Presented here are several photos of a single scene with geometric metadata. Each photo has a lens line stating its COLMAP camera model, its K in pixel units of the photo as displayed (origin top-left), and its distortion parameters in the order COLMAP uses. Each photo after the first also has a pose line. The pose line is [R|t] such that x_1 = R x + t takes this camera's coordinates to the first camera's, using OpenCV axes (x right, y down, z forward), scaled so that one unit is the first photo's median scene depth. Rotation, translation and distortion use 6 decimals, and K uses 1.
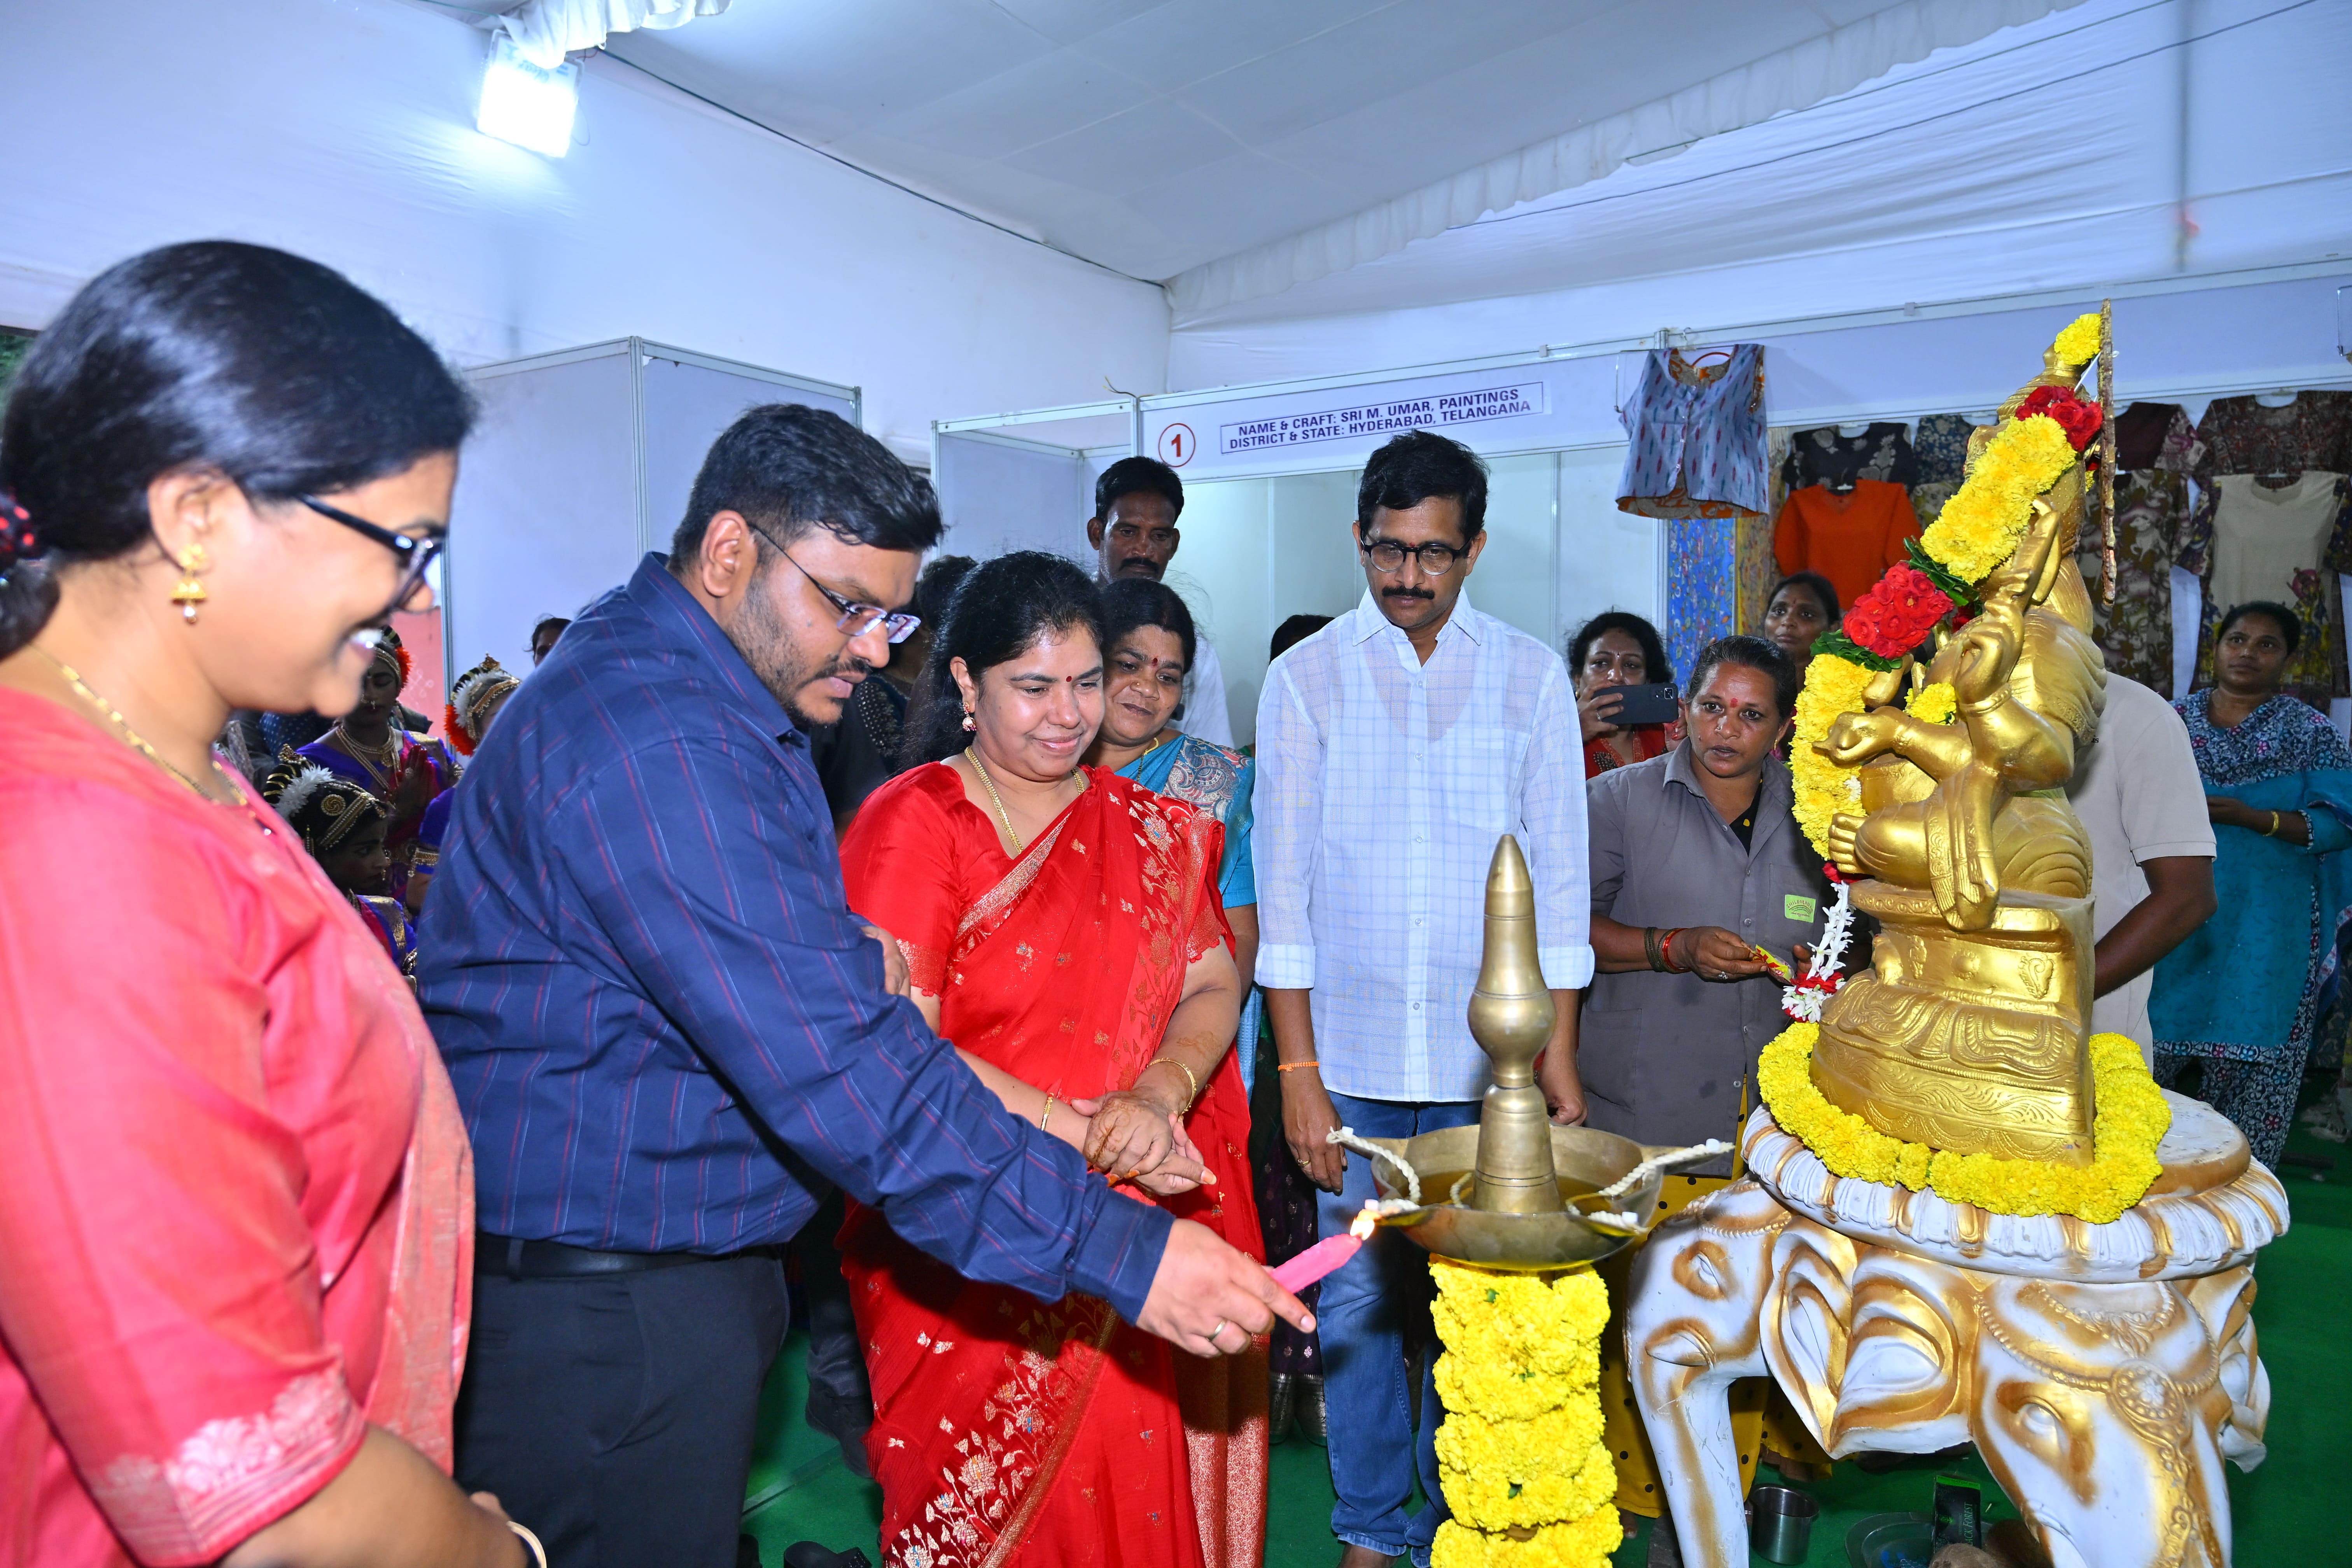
lens RADIAL K [[1551.9, 0, 1163.0], [0, 1551.9, 782.1], [0, 0, 1]] dist [-0.006875, 0.003032]
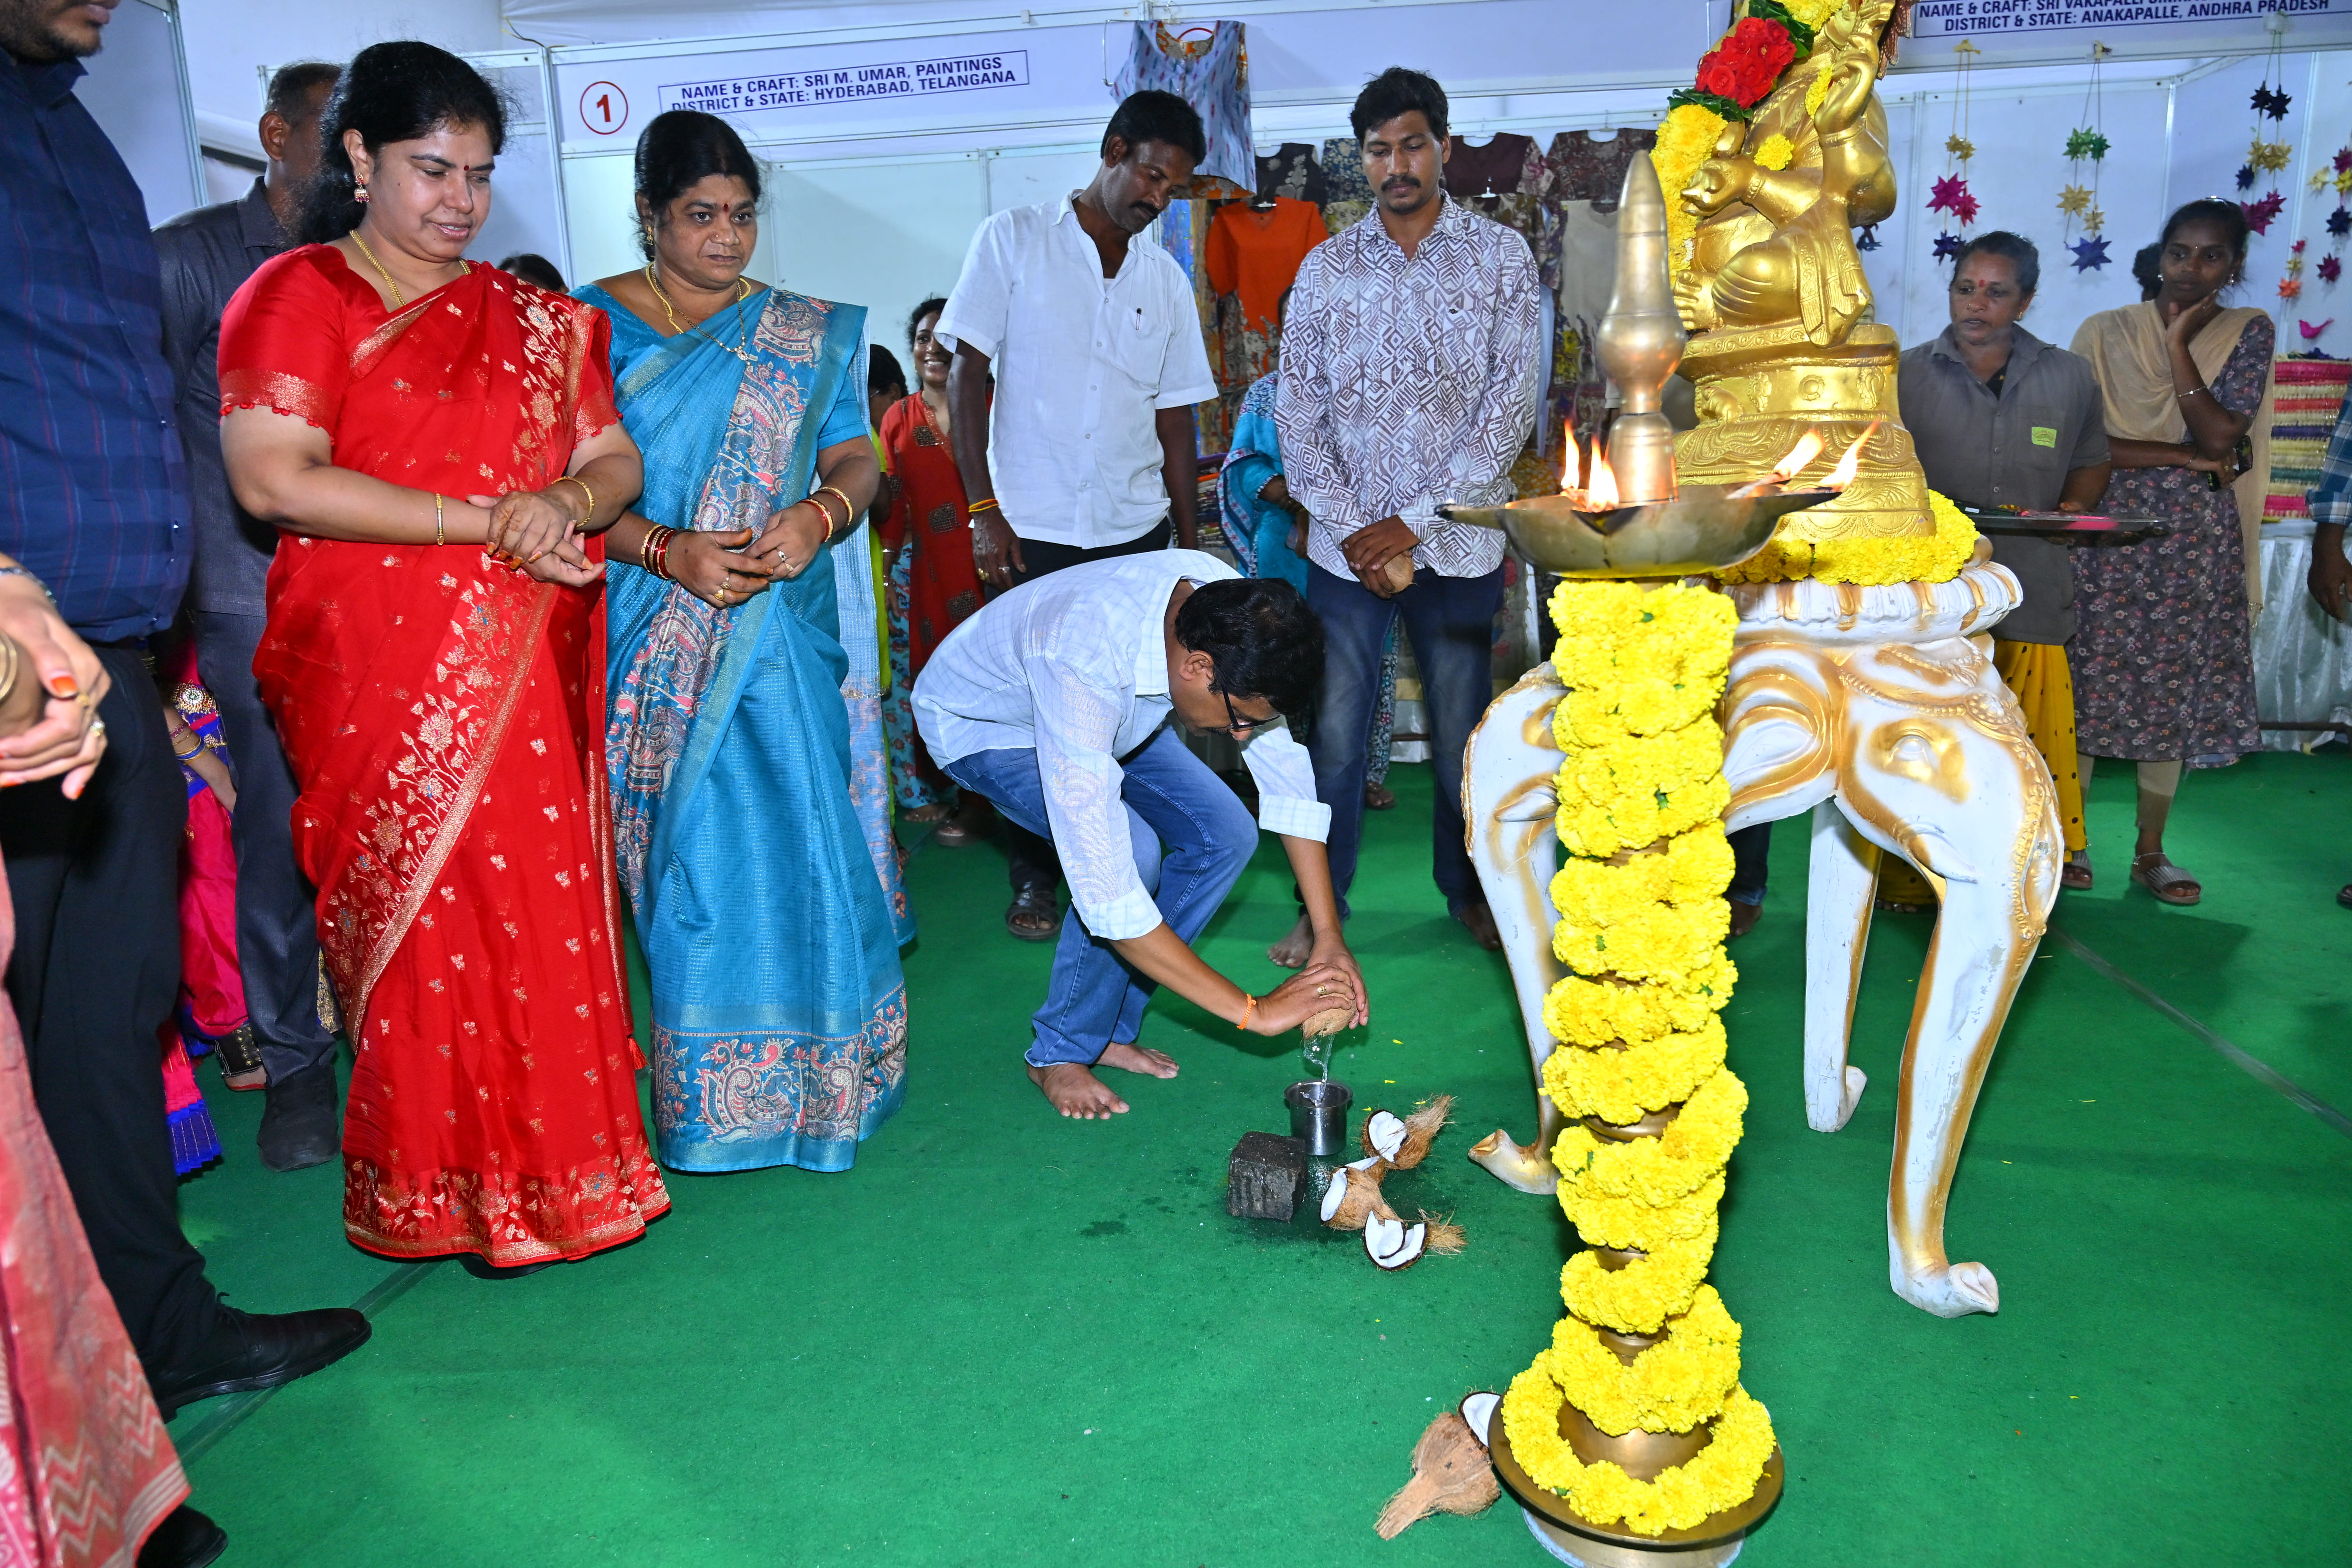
lens RADIAL K [[1555.2, 0, 1178.3], [0, 1555.2, 784.4], [0, 0, 1]] dist [-0.004325, 0.002019]
pose [[0.899111, -0.107987, 0.424191, -0.354193], [0.057316, 0.989792, 0.130488, 0.199629], [-0.433952, -0.093010, 0.896122, 0.139233]]
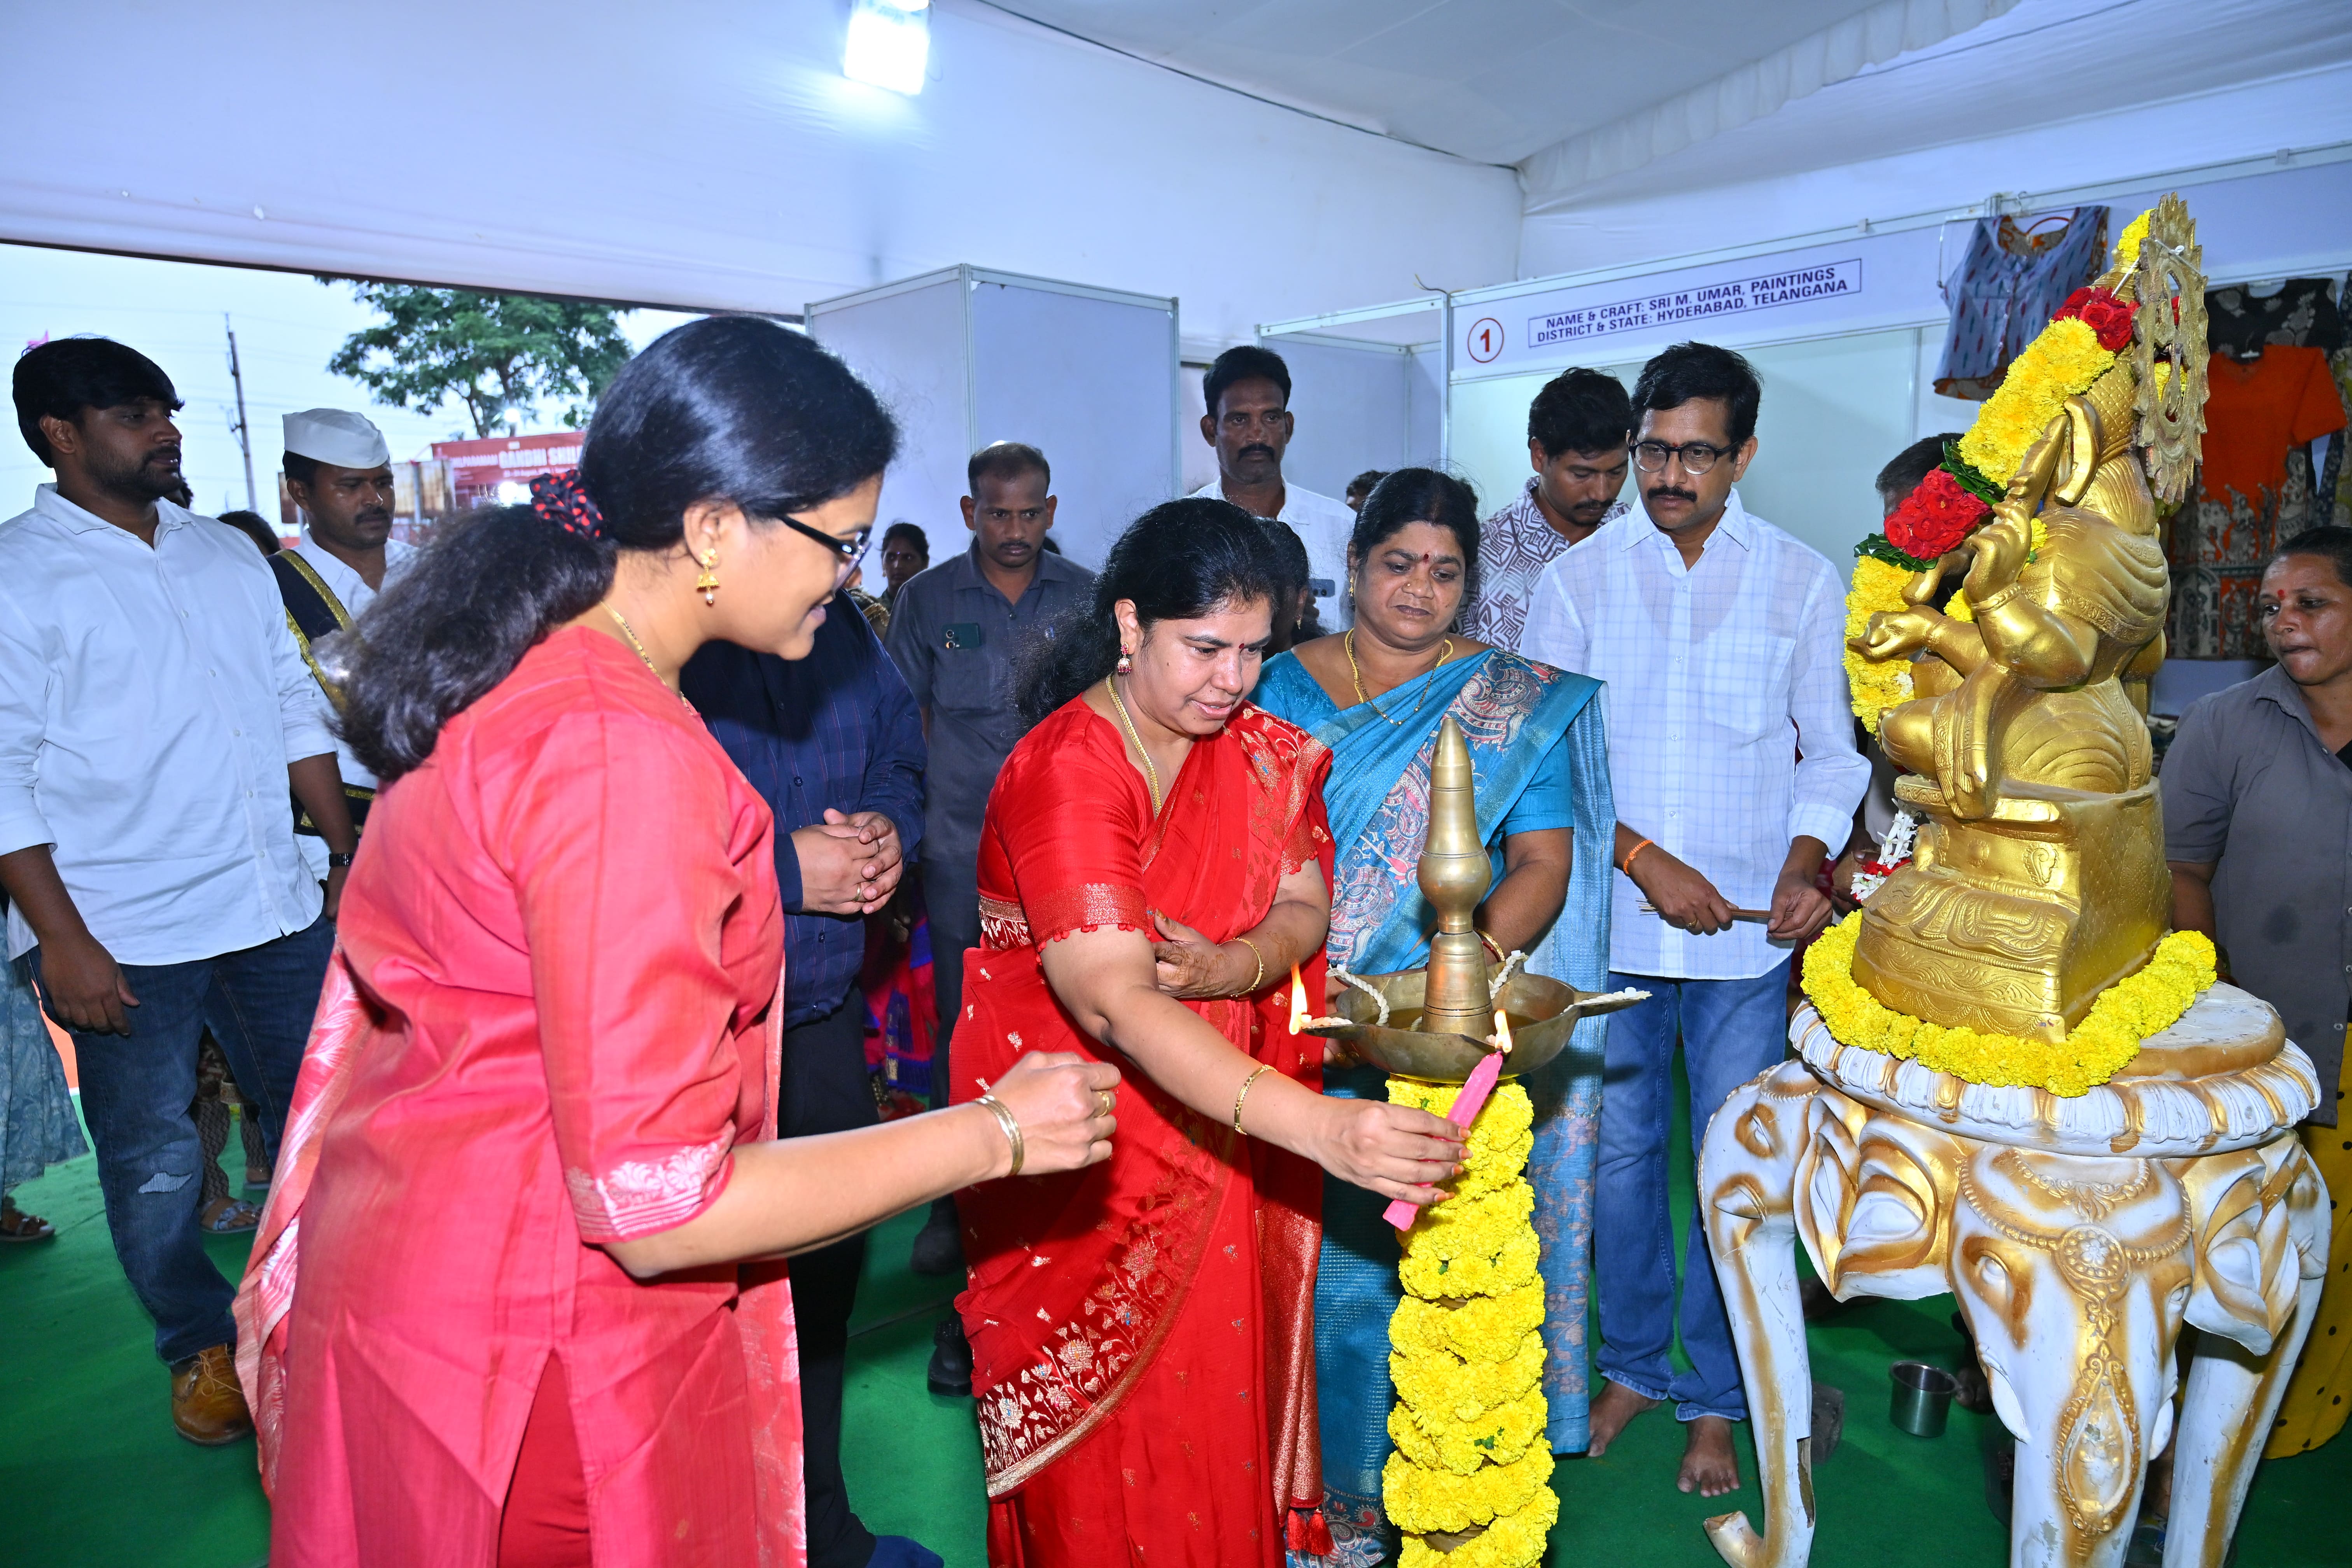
lens RADIAL K [[1555.2, 0, 1178.3], [0, 1555.2, 784.4], [0, 0, 1]] dist [-0.004325, 0.002019]
pose [[0.969650, 0.026100, -0.243099, 0.214955], [-0.009241, 0.997488, 0.070234, 0.002354], [0.244321, -0.065855, 0.967456, -0.129179]]
